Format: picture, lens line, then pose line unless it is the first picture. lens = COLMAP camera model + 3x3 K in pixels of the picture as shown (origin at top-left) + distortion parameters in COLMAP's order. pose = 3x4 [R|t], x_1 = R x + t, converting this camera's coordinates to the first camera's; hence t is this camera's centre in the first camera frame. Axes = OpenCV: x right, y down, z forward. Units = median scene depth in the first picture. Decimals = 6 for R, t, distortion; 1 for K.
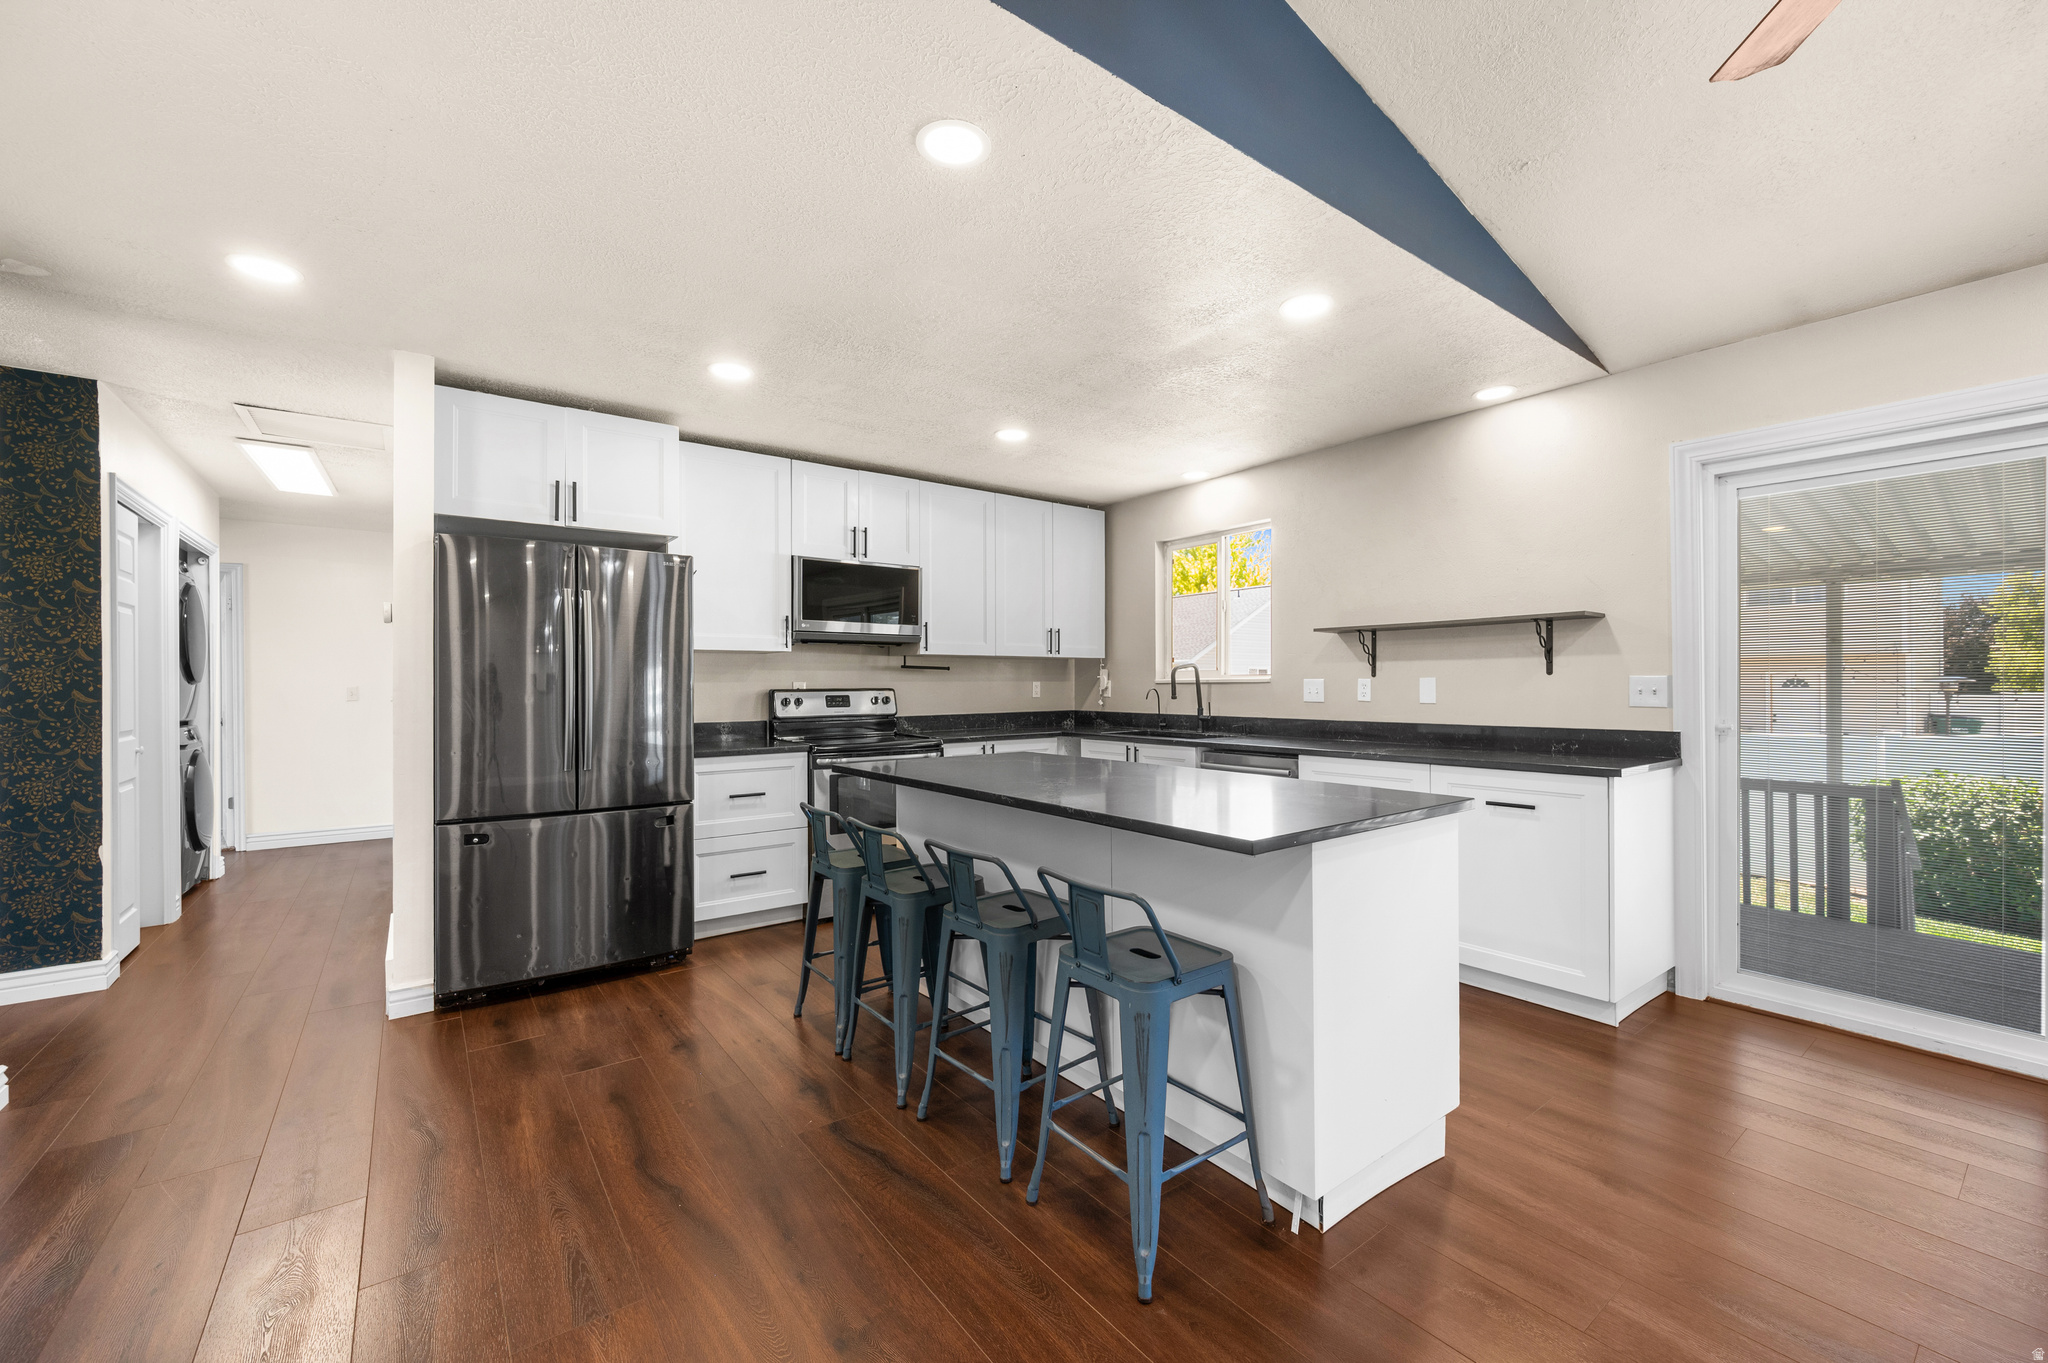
lens RADIAL K [[811.9, 0, 1028.9], [0, 811.9, 679.9], [0, 0, 1]] dist [0.000916, -0.000356]
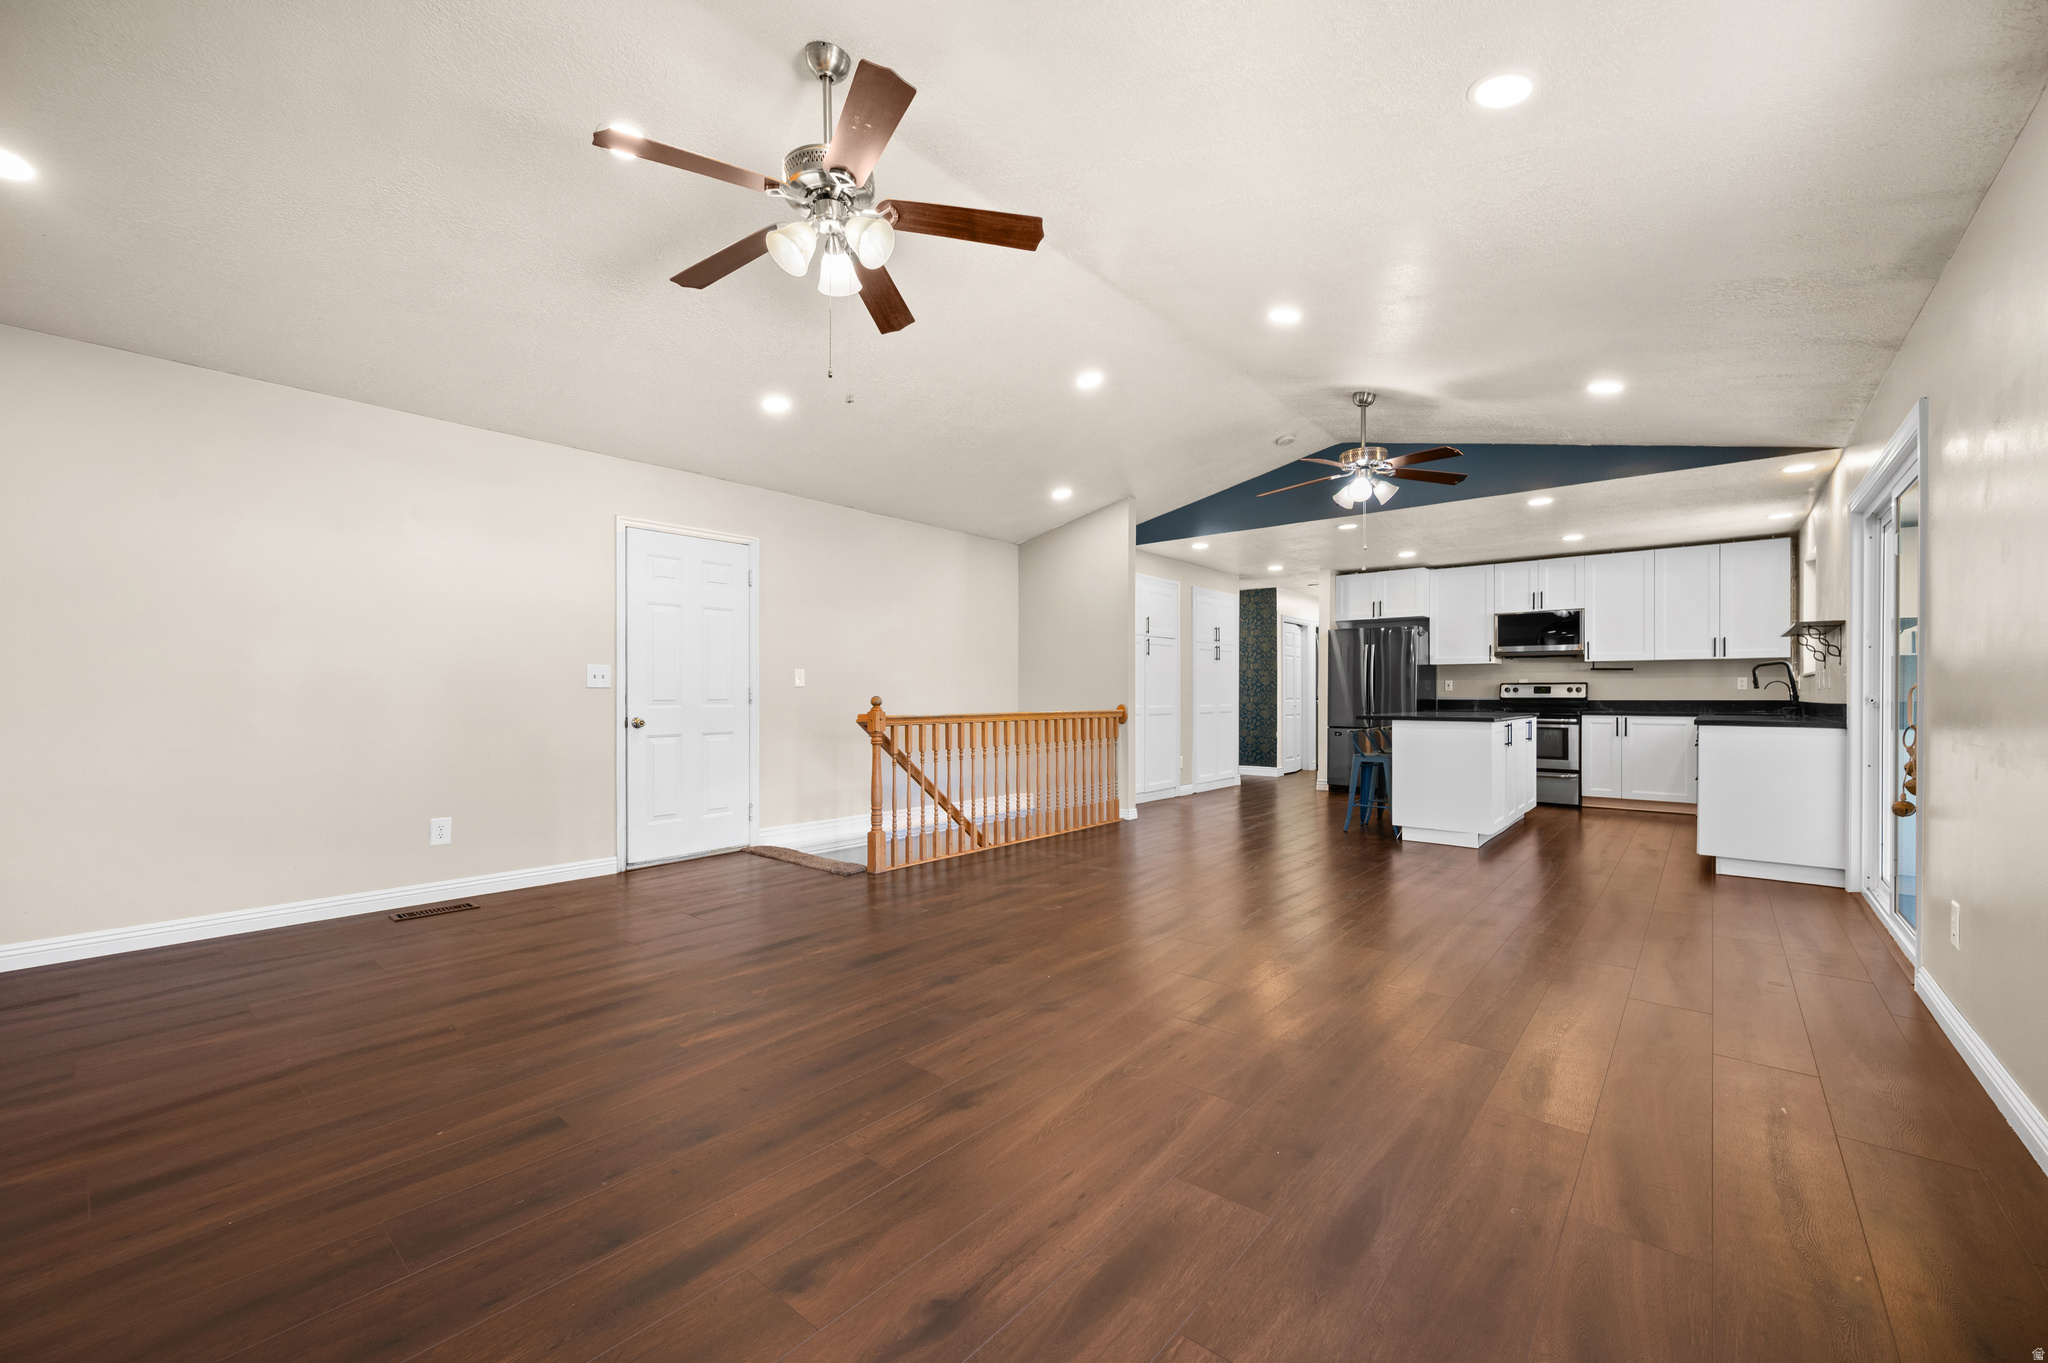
lens RADIAL K [[811.9, 0, 1034.6], [0, 811.9, 695.5], [0, 0, 1]] dist [0.000916, -0.000356]
pose [[0.229079, 0.006720, -0.973385, 1.271217], [0.004598, 0.999958, 0.007986, 0.020397], [0.973397, -0.006305, 0.229038, -0.481974]]
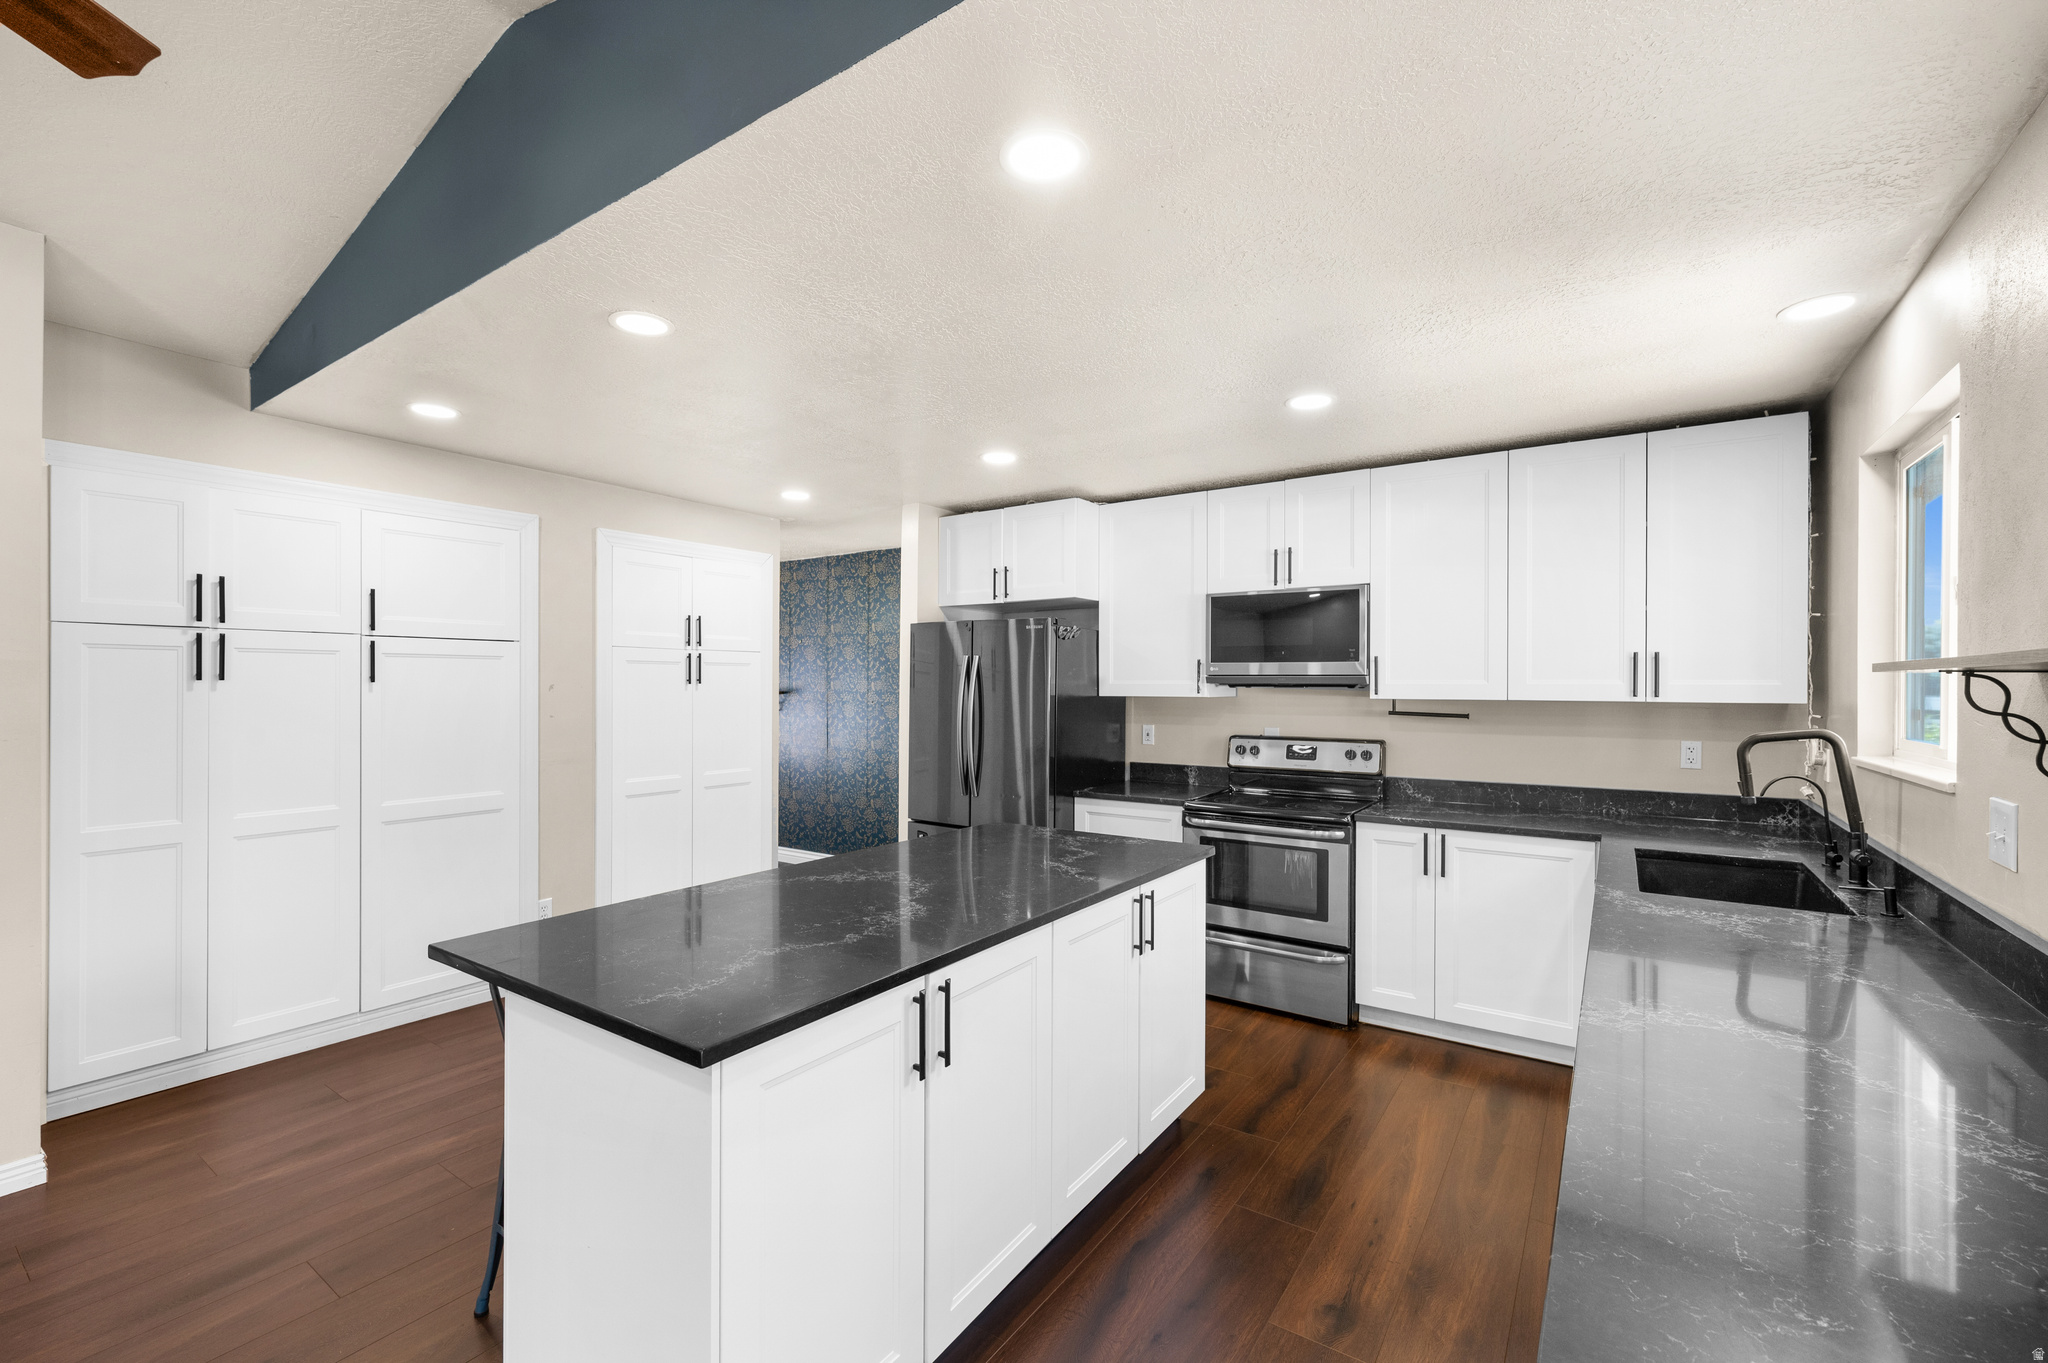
lens RADIAL K [[860.7, 0, 1027.6], [0, 860.7, 688.3], [0, 0, 1]] dist [-0.002406, -0.000275]
pose [[0.314721, 0.006959, -0.949159, 0.550446], [0.000037, 0.999973, 0.007344, -0.049595], [0.949184, -0.002346, 0.314712, 0.470540]]
